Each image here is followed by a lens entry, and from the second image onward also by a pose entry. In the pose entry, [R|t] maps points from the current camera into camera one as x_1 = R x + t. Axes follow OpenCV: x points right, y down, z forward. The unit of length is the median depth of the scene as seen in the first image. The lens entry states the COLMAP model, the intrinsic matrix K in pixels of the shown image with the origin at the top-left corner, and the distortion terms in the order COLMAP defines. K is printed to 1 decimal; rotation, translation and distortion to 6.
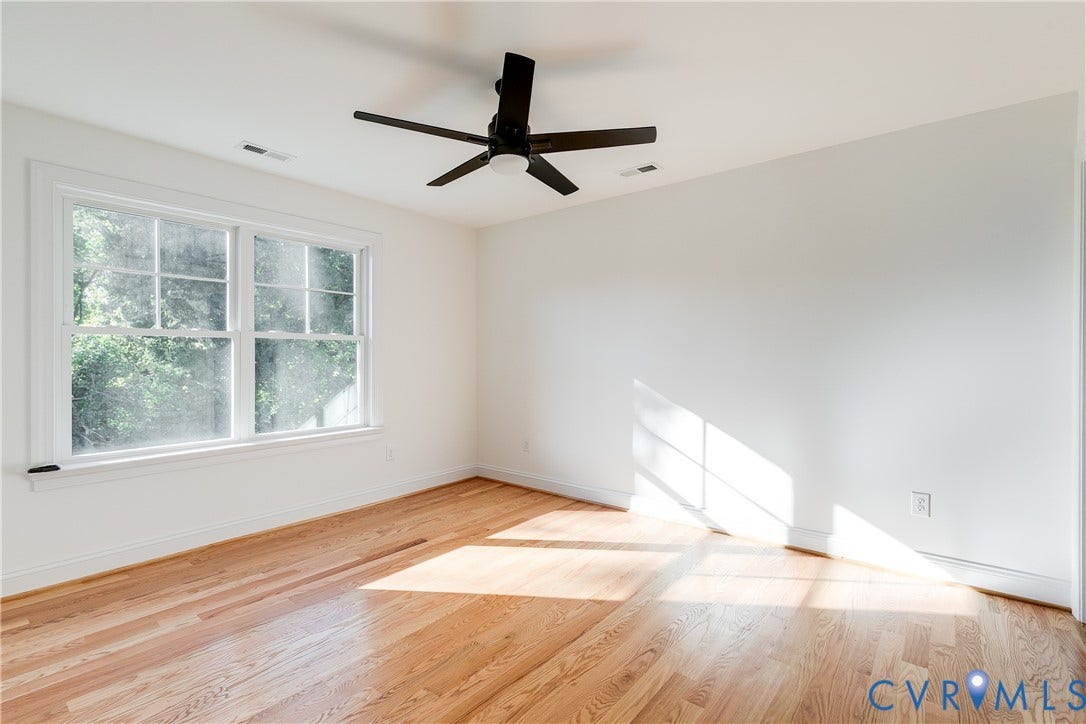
lens RADIAL K [[499.0, 0, 546.8], [0, 499.0, 361.0], [0, 0, 1]] dist [0.012087, -0.000759]
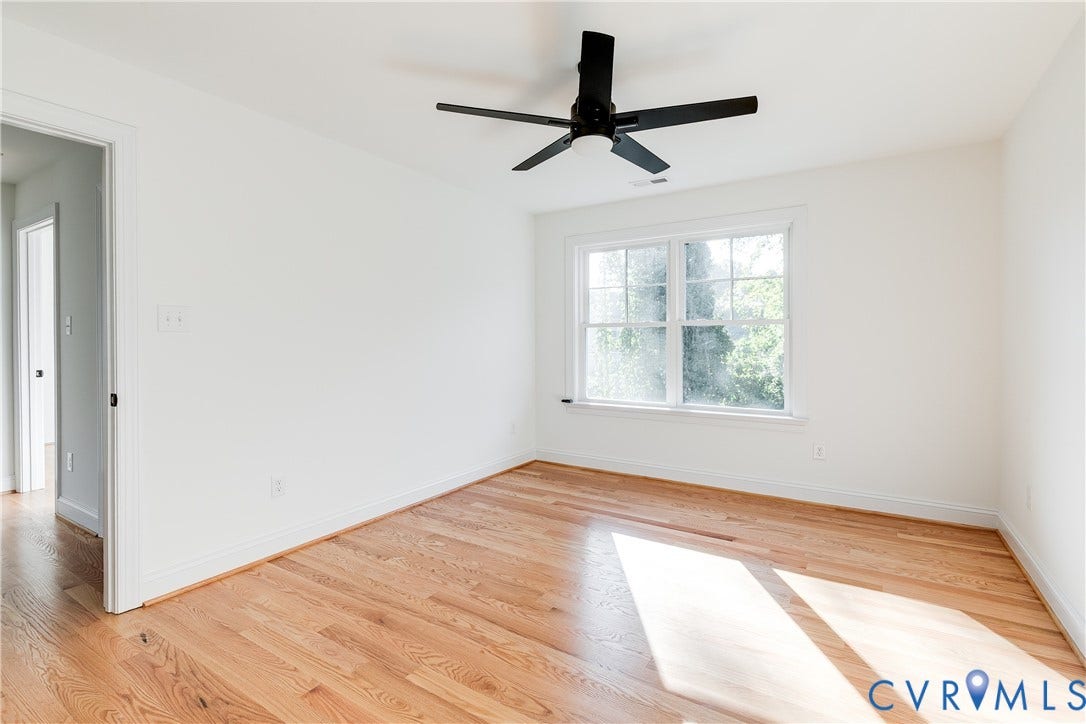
lens RADIAL K [[481.4, 0, 559.5], [0, 481.4, 362.3], [0, 0, 1]] dist [0.000383, -0.000405]
pose [[0.145899, 0.048045, -0.988132, 0.696699], [-0.009485, 0.998842, 0.047165, -0.011645], [0.989254, 0.002492, 0.146186, 0.667422]]
